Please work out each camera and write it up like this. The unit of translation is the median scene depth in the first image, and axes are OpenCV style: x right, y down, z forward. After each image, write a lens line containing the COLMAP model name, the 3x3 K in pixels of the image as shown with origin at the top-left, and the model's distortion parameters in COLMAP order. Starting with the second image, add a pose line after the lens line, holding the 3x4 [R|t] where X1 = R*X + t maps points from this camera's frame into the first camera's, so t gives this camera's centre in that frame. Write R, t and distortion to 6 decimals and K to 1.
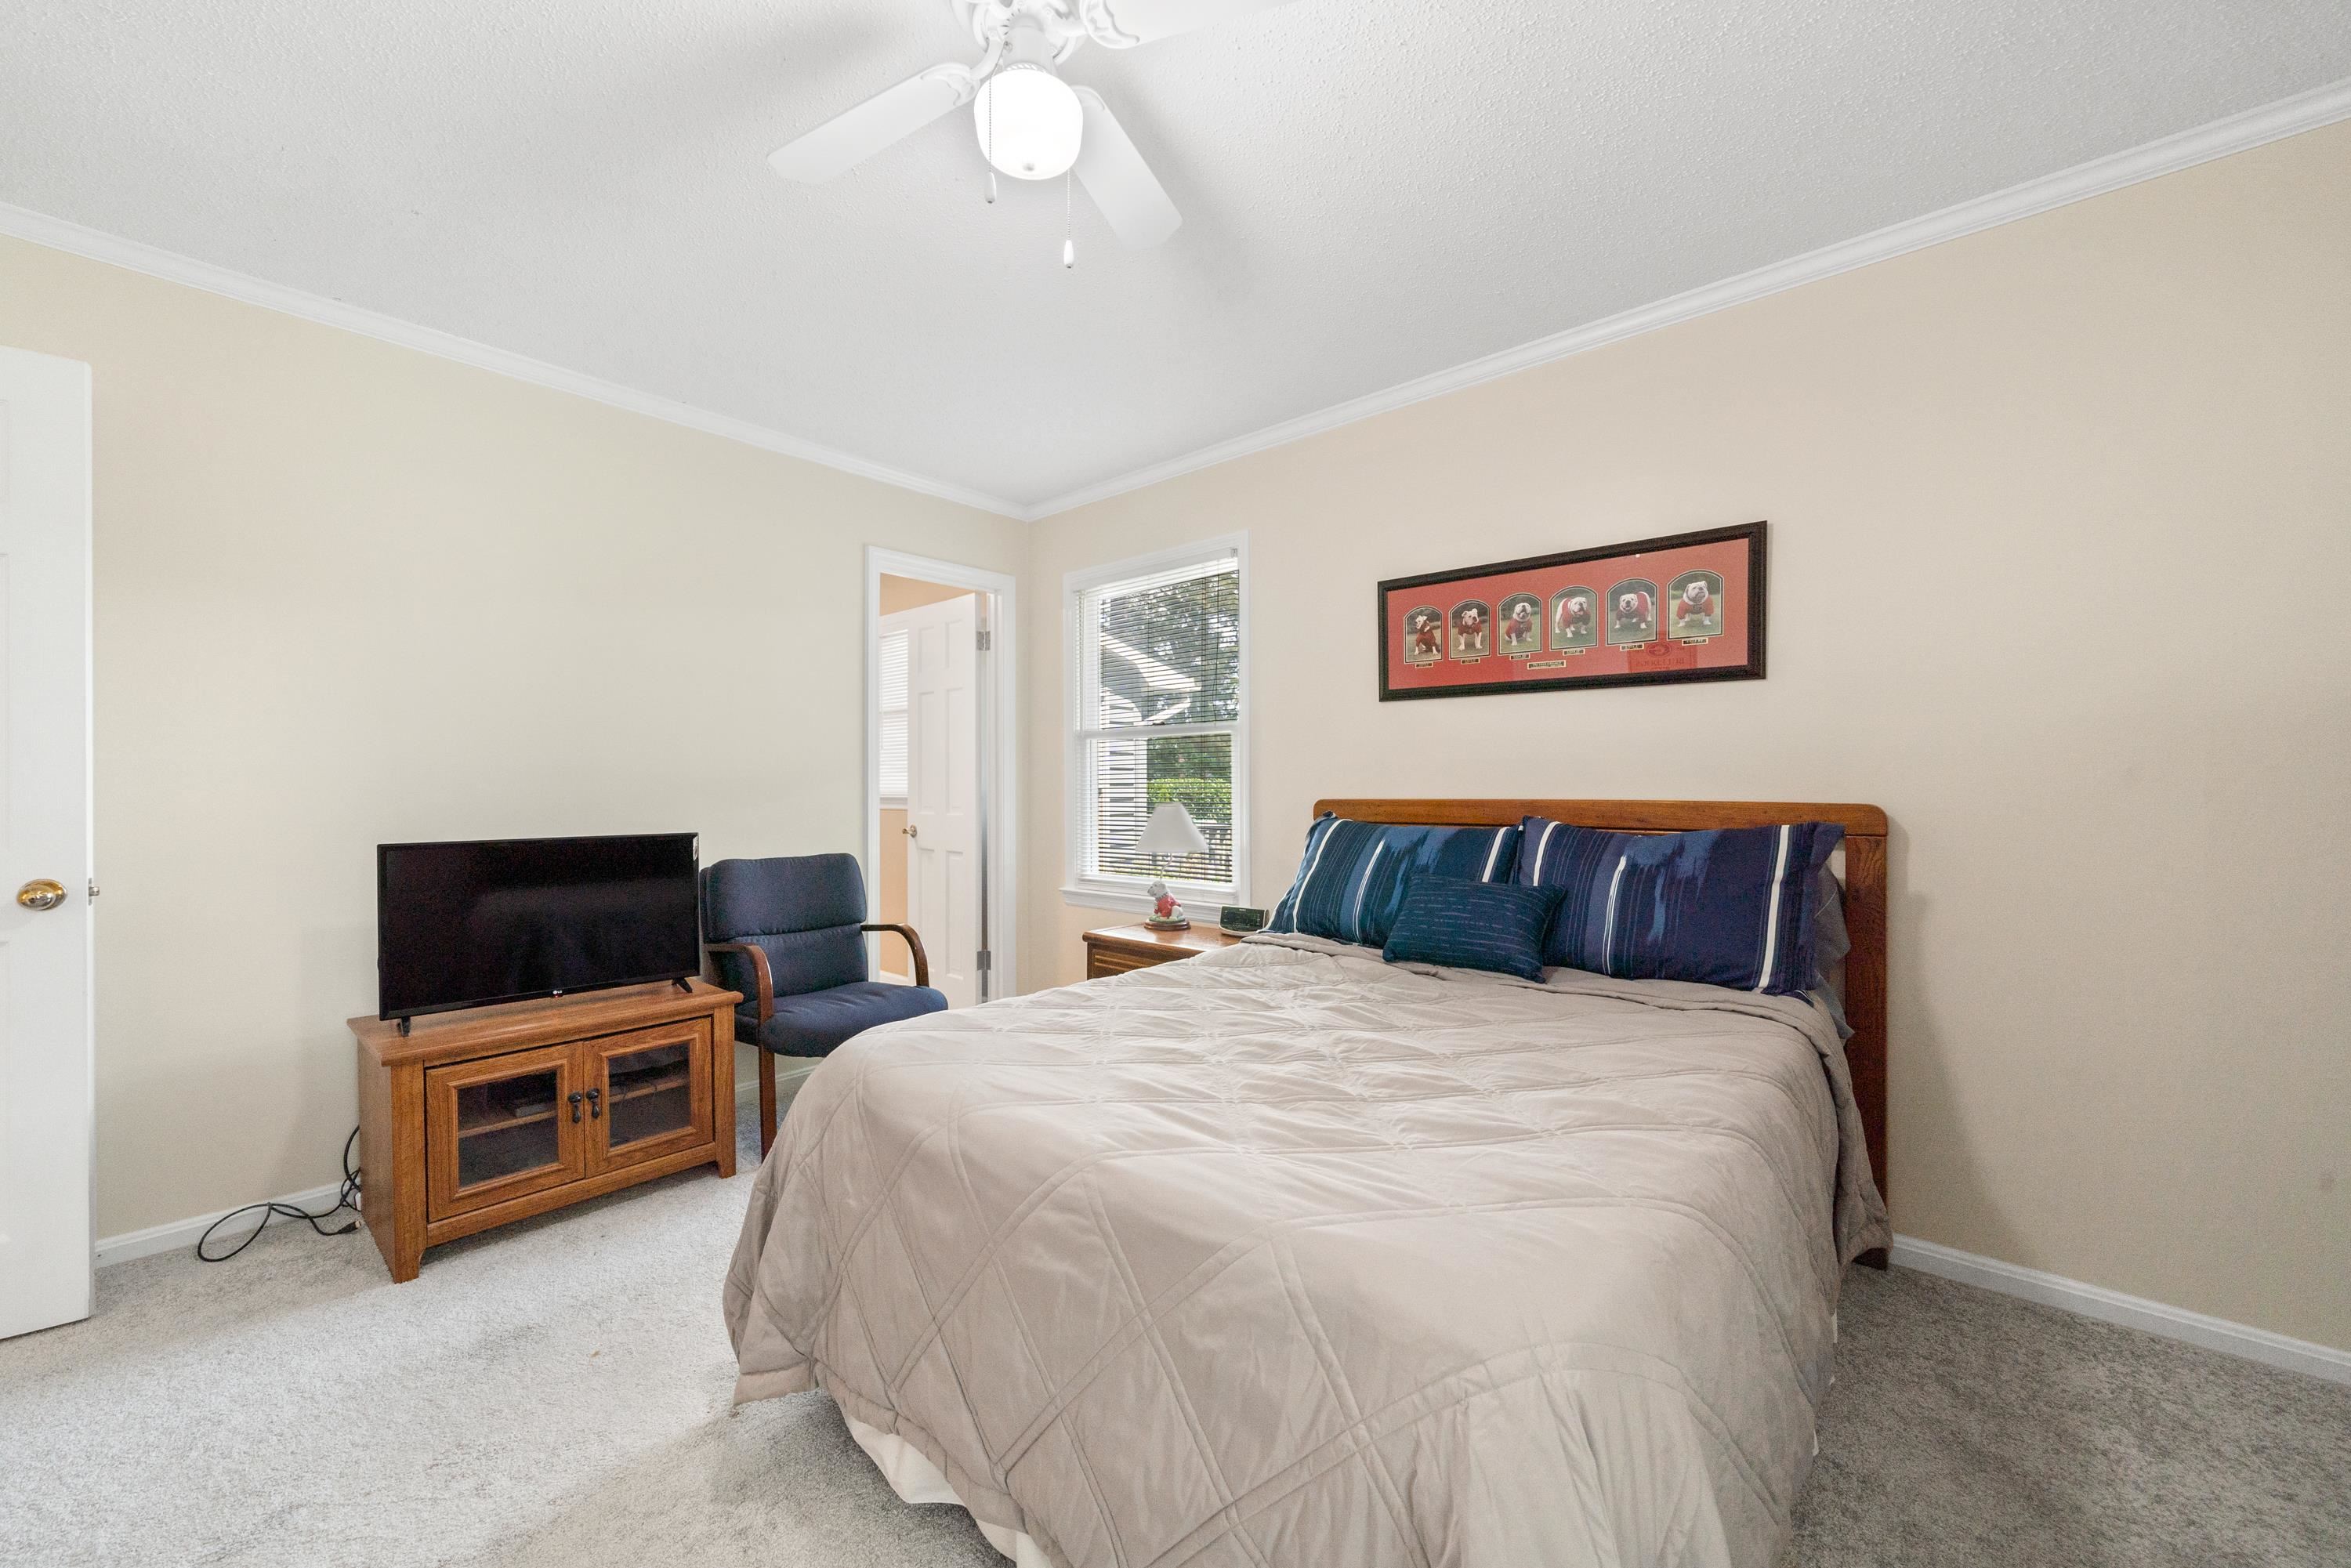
lens RADIAL K [[889.9, 0, 1175.5], [0, 889.9, 784.0], [0, 0, 1]] dist [-0.000512, -0.000026]
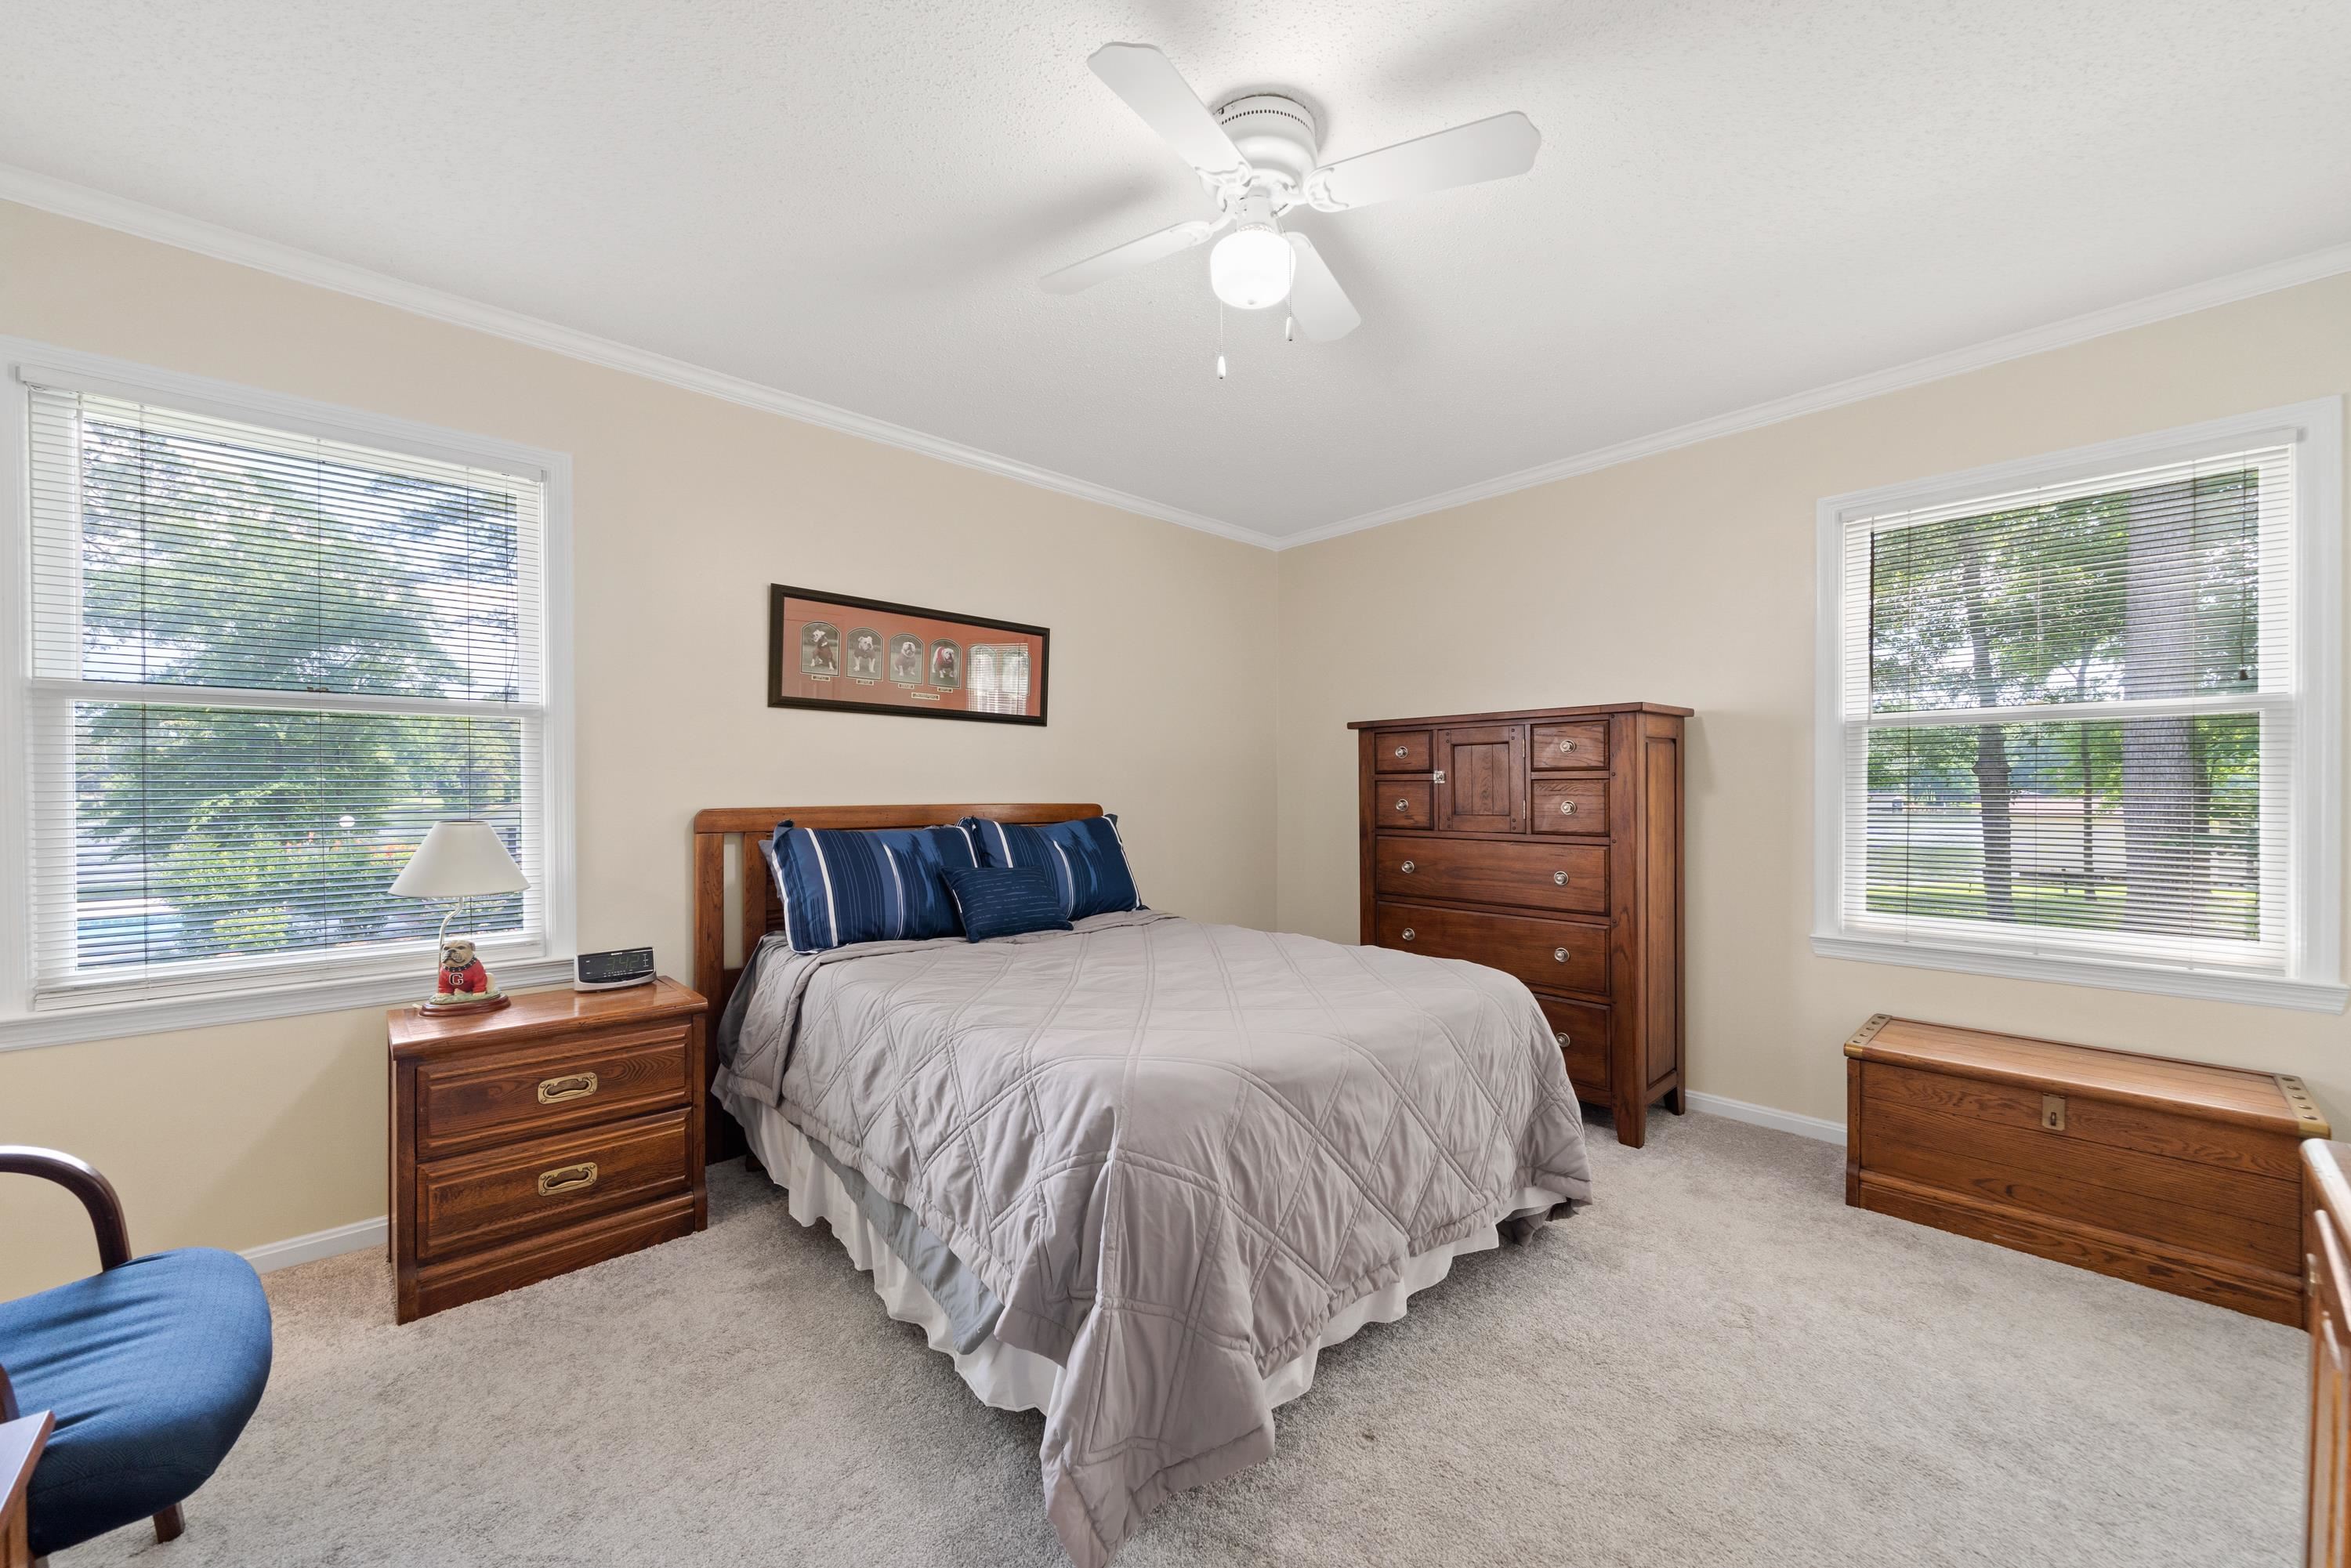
lens RADIAL K [[889.9, 0, 1175.5], [0, 889.9, 784.0], [0, 0, 1]] dist [-0.000512, -0.000026]
pose [[0.094575, 0.002623, 0.995514, -0.742787], [-0.006447, 0.999977, -0.002022, -0.009484], [-0.995497, -0.006227, 0.094590, 0.497000]]
